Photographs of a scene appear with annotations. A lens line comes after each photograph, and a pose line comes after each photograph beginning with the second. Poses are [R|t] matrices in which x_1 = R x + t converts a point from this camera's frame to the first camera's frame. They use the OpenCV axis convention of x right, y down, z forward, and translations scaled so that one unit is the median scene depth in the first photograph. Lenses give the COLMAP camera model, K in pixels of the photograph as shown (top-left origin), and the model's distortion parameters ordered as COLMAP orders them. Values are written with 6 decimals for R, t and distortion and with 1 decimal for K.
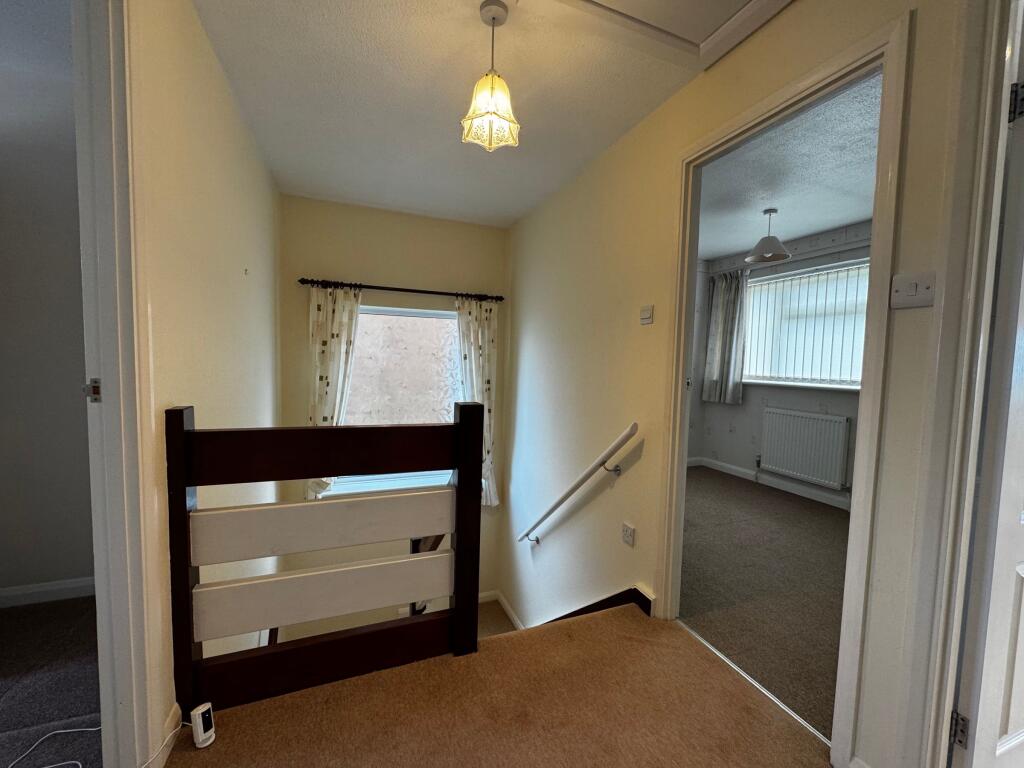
lens RADIAL K [[412.0, 0, 515.1], [0, 412.0, 384.8], [0, 0, 1]] dist [-0.000051, 0.000078]
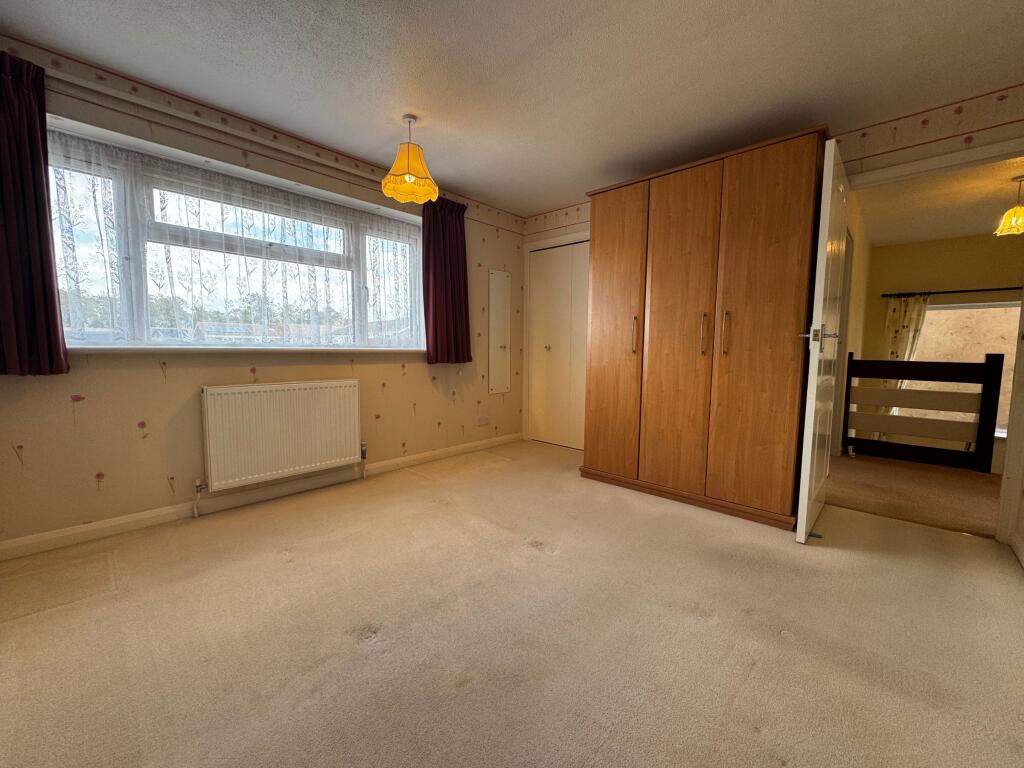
lens RADIAL K [[412.0, 0, 515.1], [0, 412.0, 384.8], [0, 0, 1]] dist [-0.000051, 0.000078]
pose [[0.431087, 0.057526, -0.900475, 0.374276], [-0.054632, 0.997799, 0.037589, 0.131917], [0.900655, 0.032991, 0.433281, -1.078709]]
